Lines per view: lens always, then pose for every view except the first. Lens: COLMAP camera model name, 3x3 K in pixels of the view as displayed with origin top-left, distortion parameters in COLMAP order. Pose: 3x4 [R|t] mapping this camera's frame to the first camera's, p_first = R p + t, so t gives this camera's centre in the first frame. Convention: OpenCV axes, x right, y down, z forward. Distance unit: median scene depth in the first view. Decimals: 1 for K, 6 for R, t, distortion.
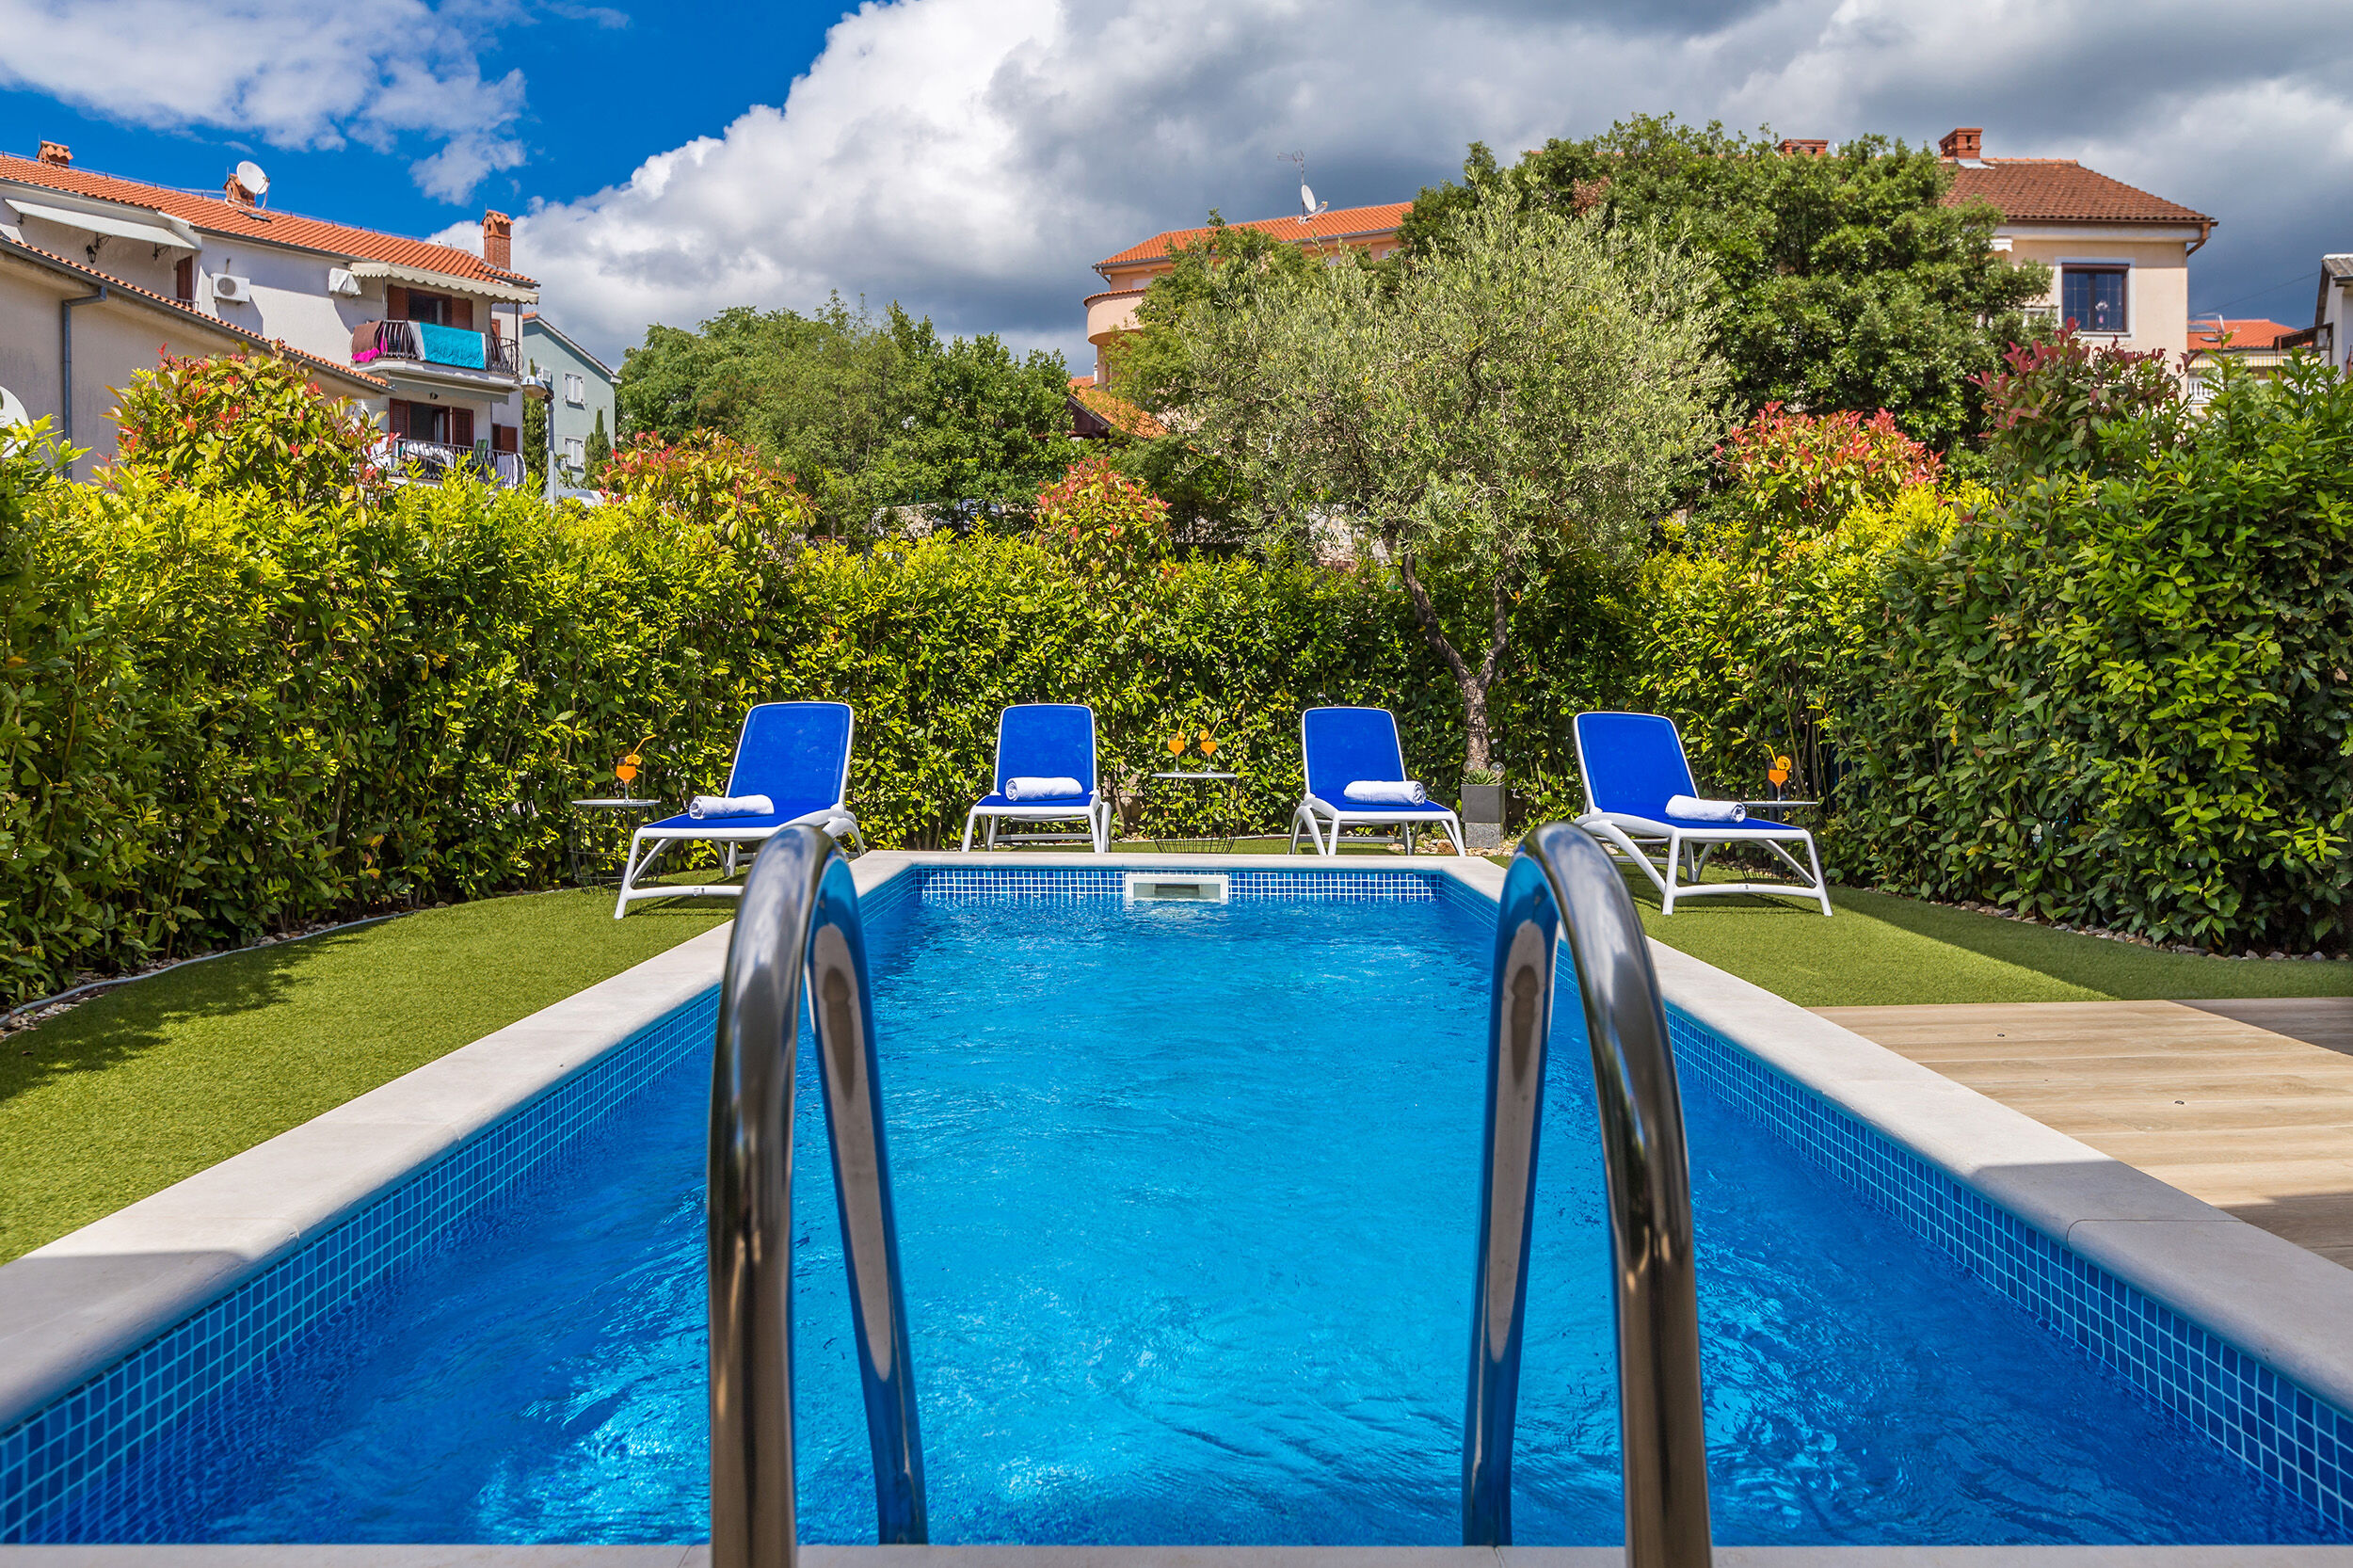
lens RADIAL K [[1770.1, 0, 1179.7], [0, 1770.1, 681.1], [0, 0, 1]] dist [0.018483, -0.008275]
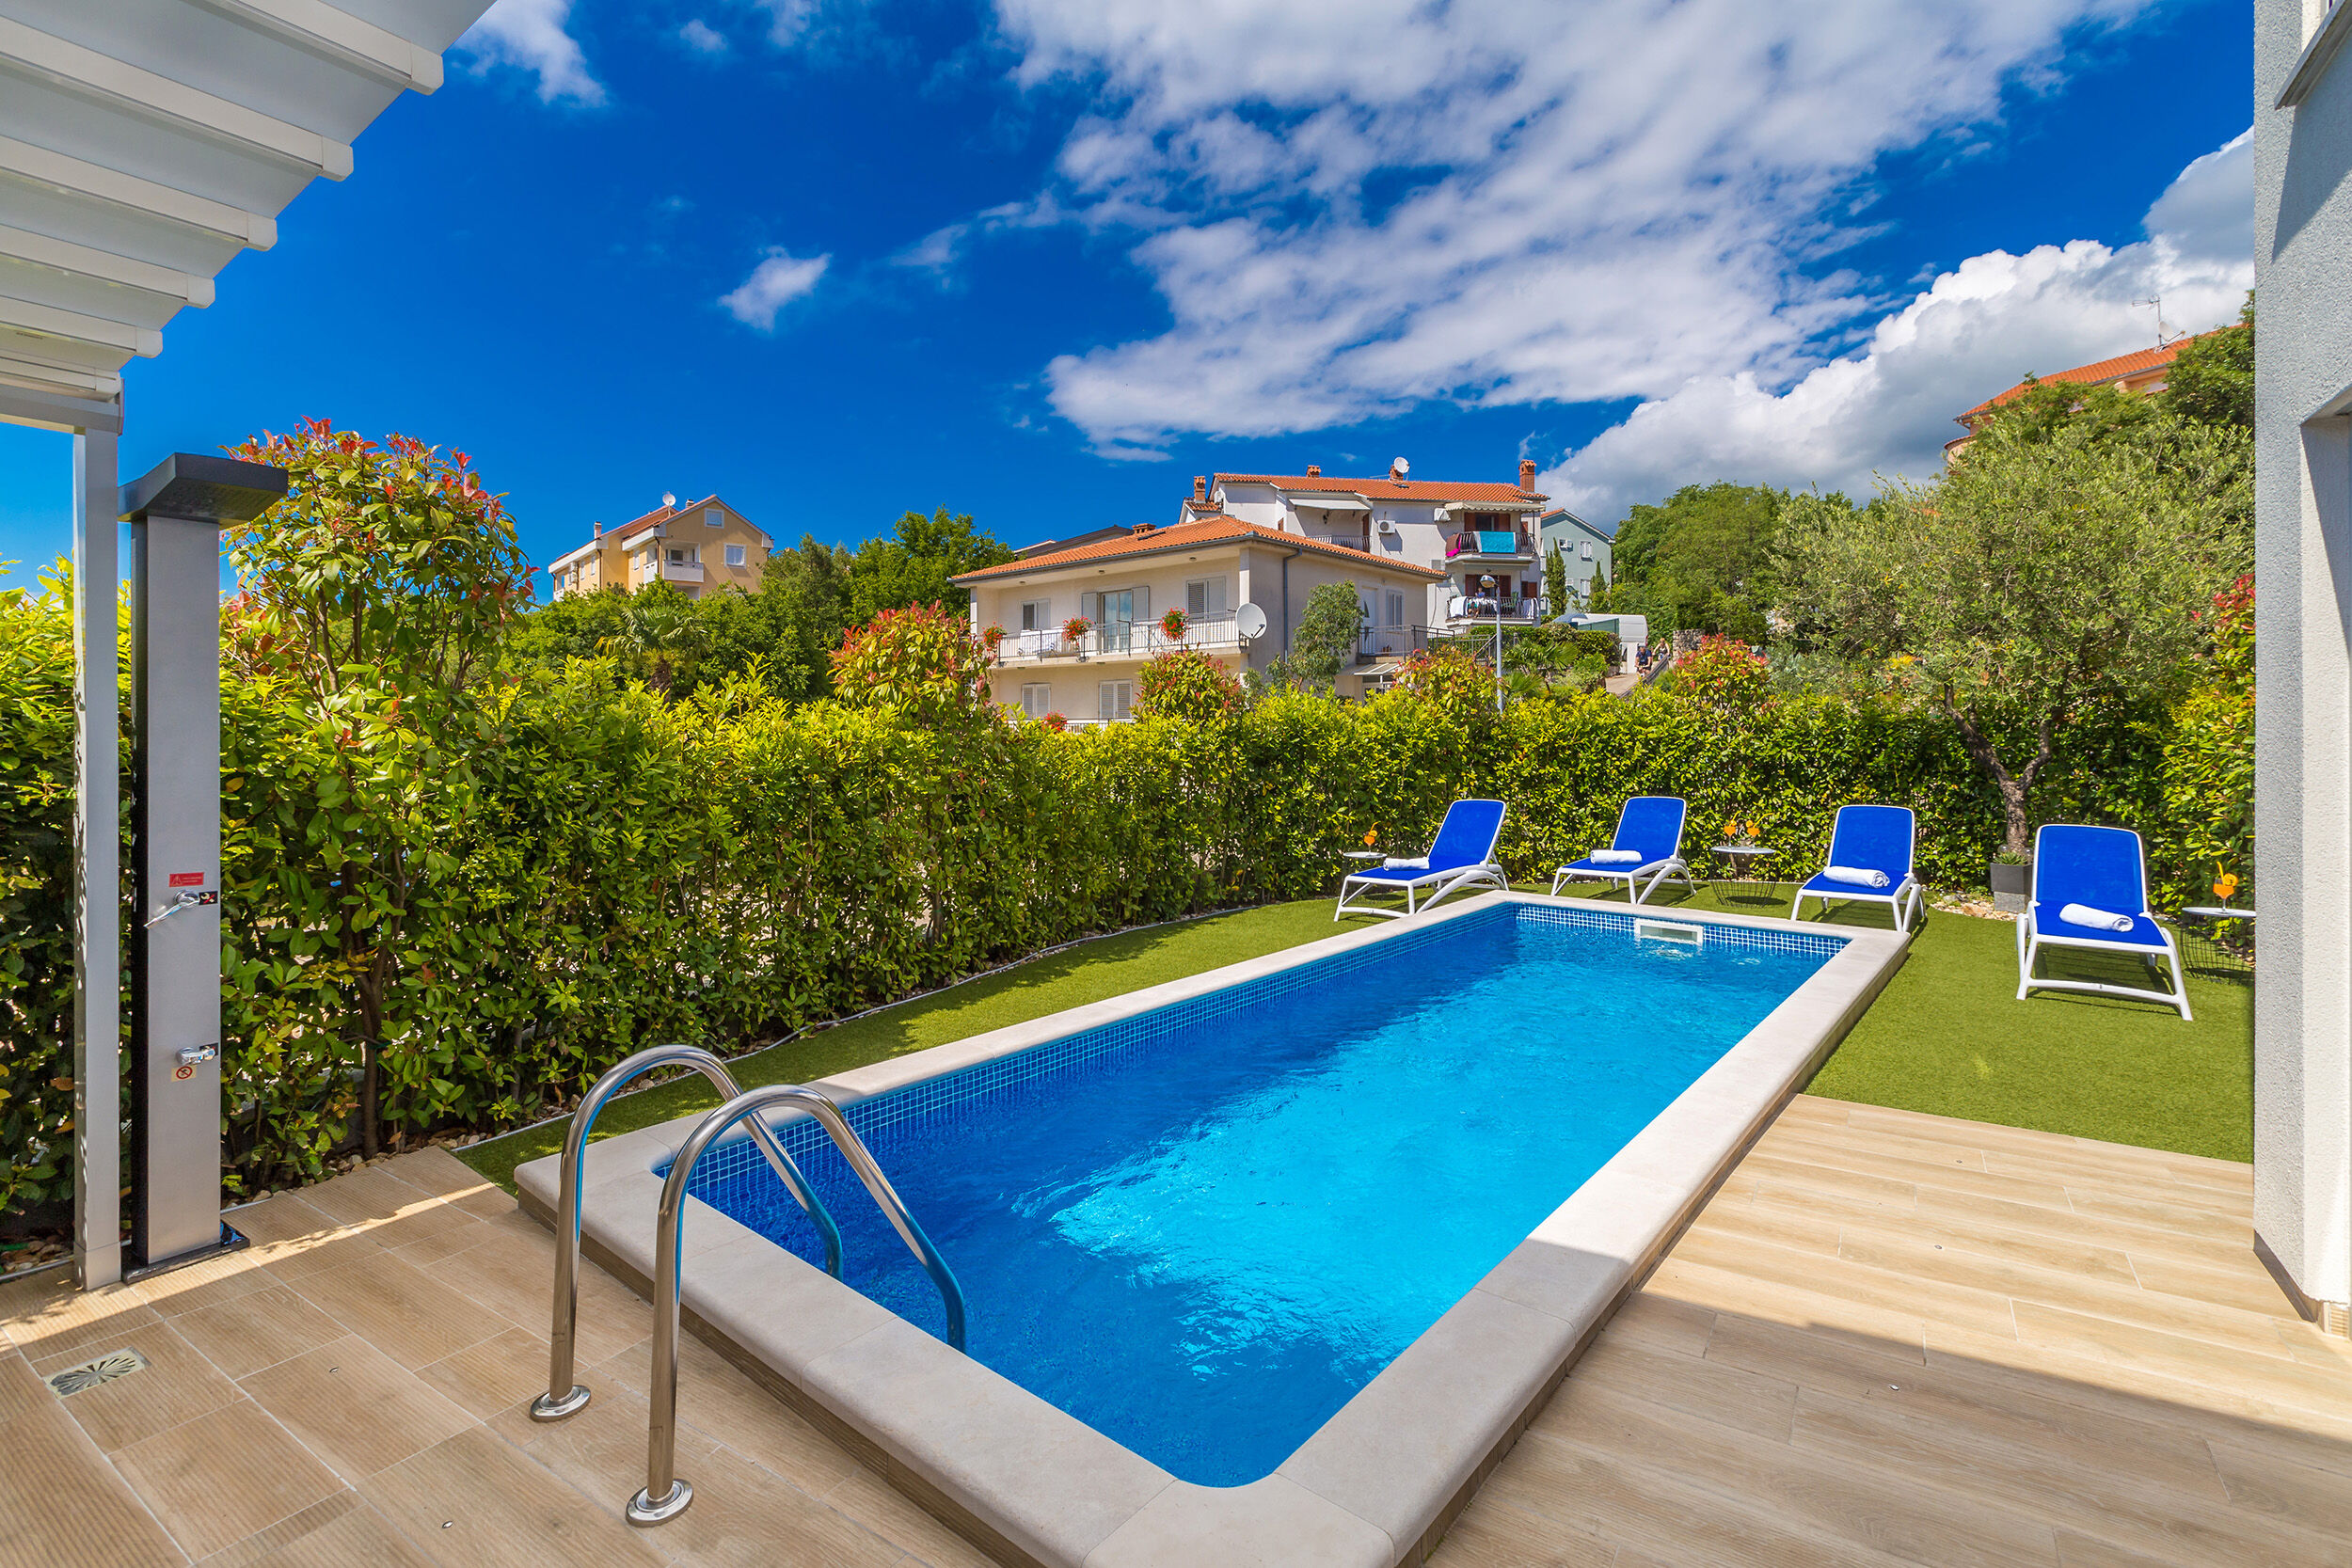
lens RADIAL K [[1070.1, 0, 1248.9], [0, 1070.1, 706.5], [0, 0, 1]] dist [0.000128, -0.000097]
pose [[0.775749, -0.014155, -0.630883, 0.249324], [0.014739, 0.999882, -0.004311, -0.069609], [0.630870, -0.005955, 0.775866, 0.004750]]
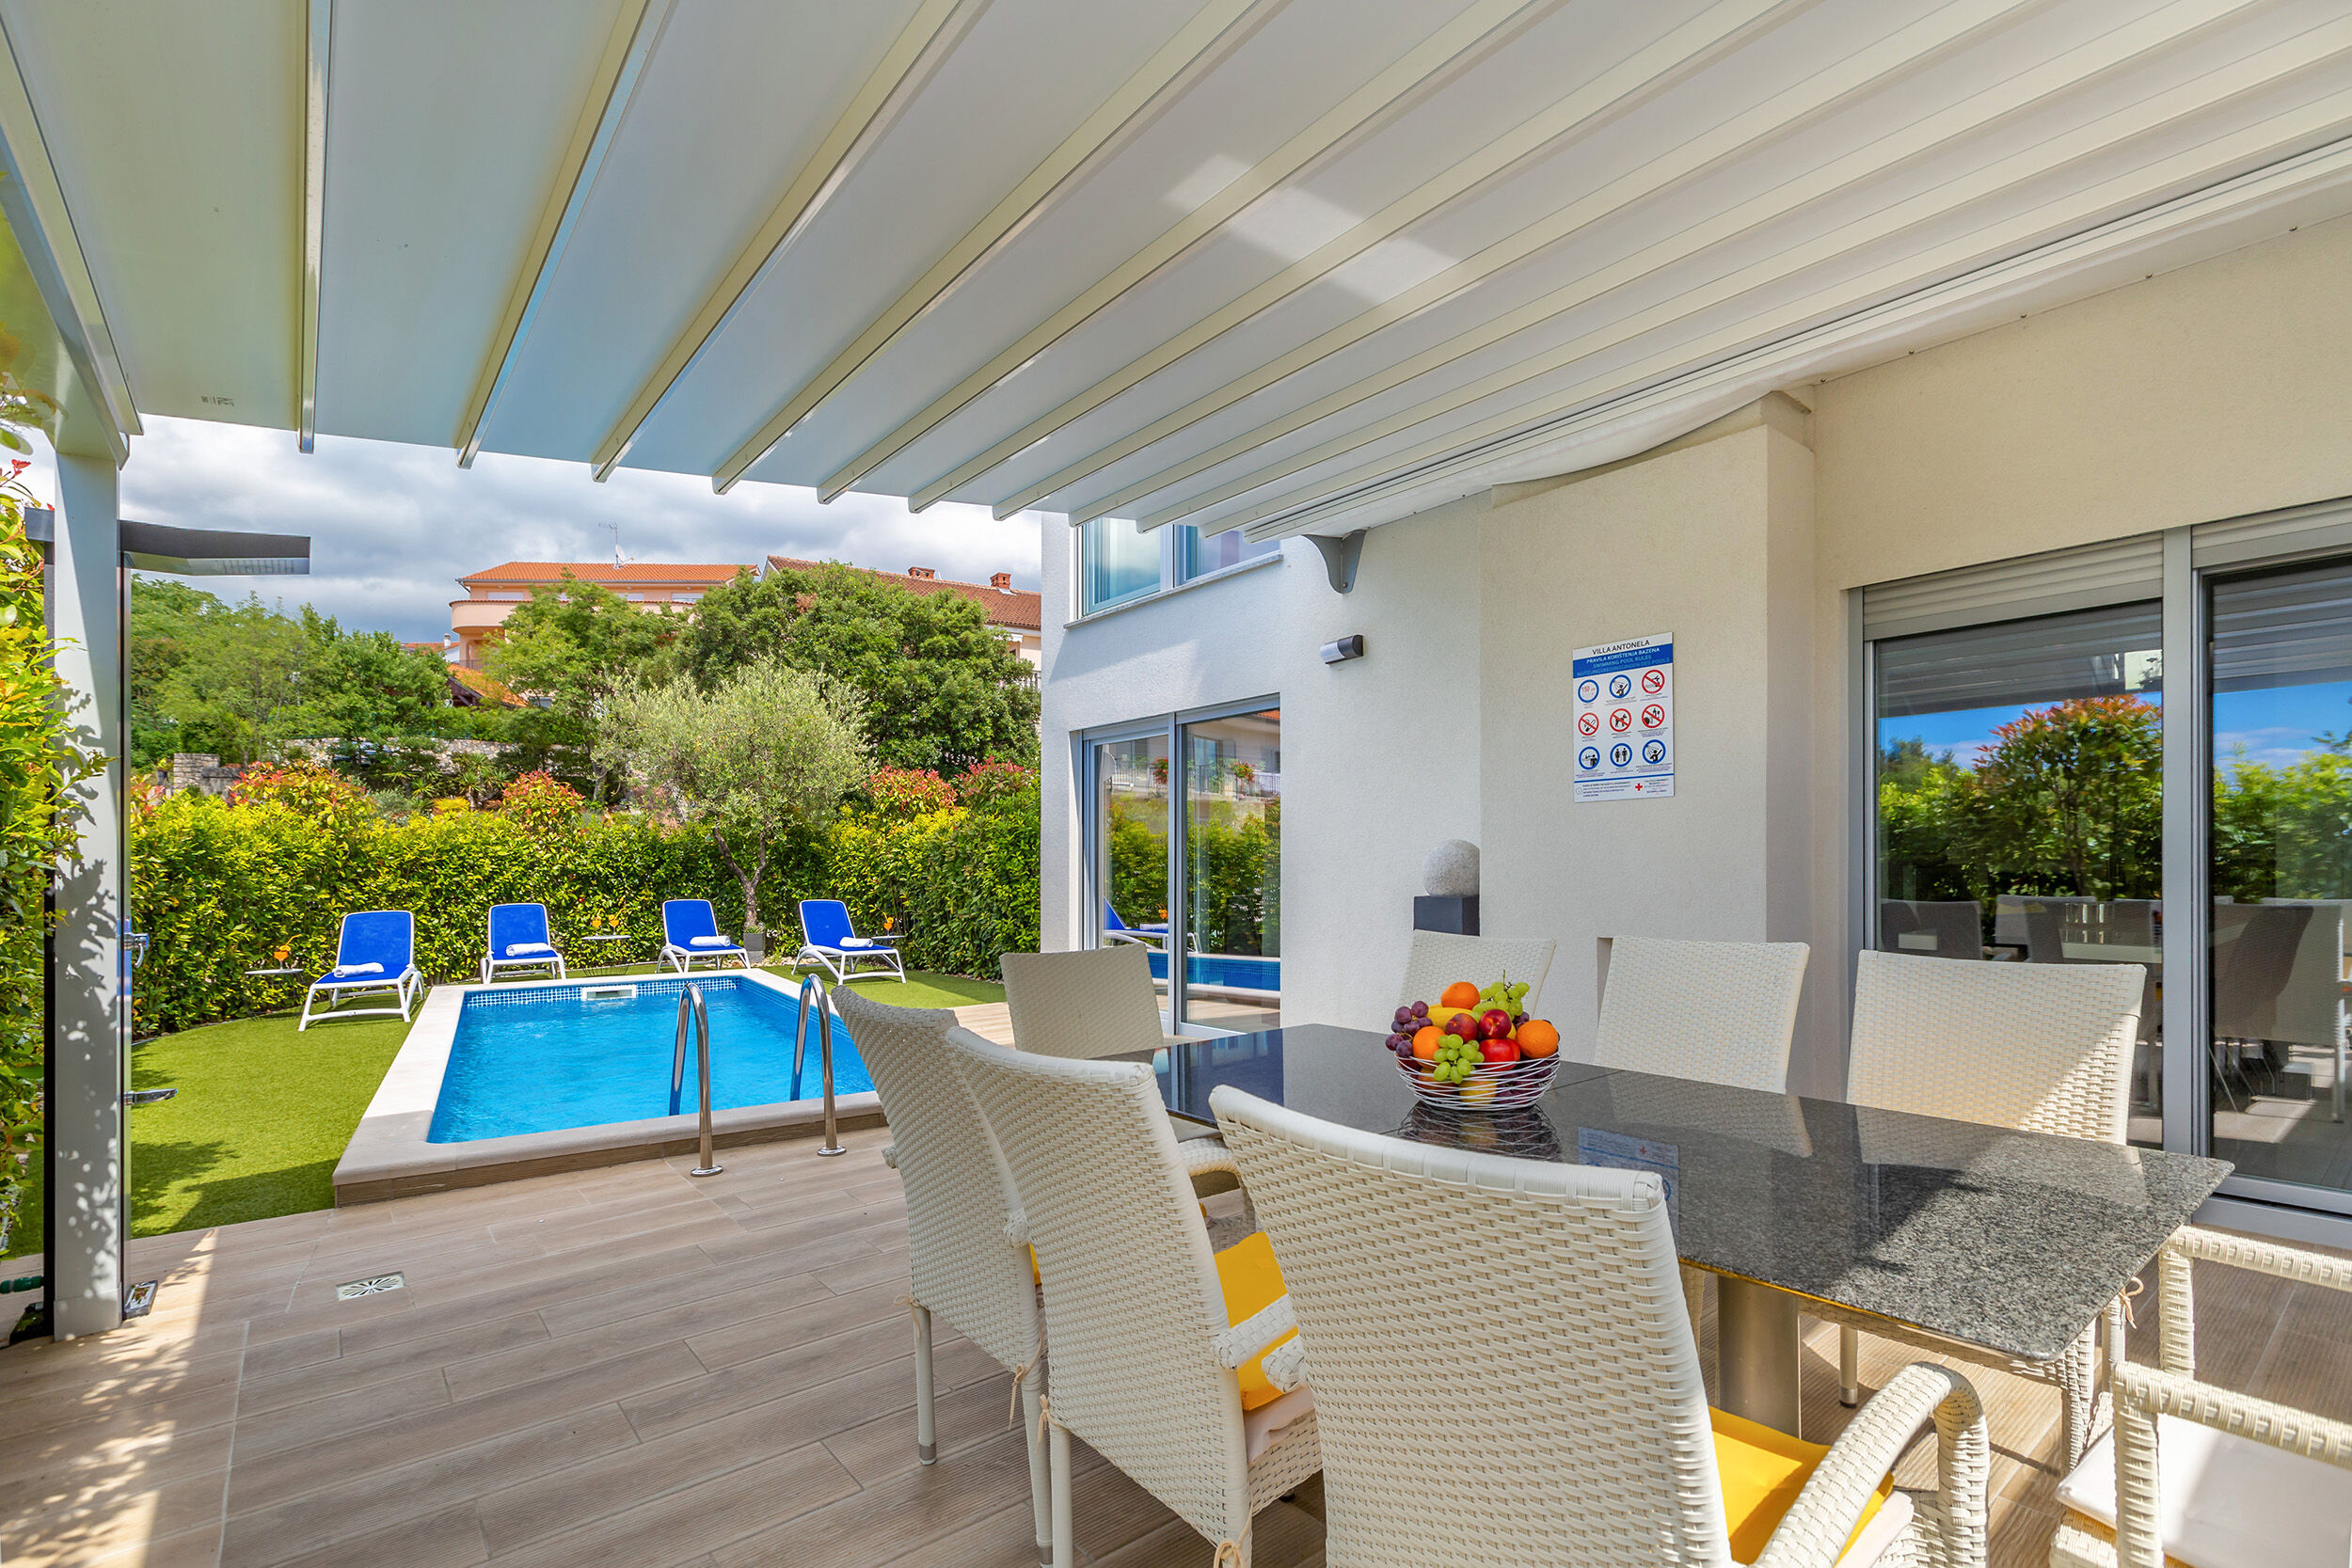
lens RADIAL K [[1055.5, 0, 1178.7], [0, 1055.5, 813.7], [0, 0, 1]] dist [0.014289, -0.000278]
pose [[0.841921, 0.013010, 0.539444, -0.091711], [0.003989, 0.999532, -0.030332, -0.046762], [-0.539586, 0.027689, 0.841475, -0.367313]]
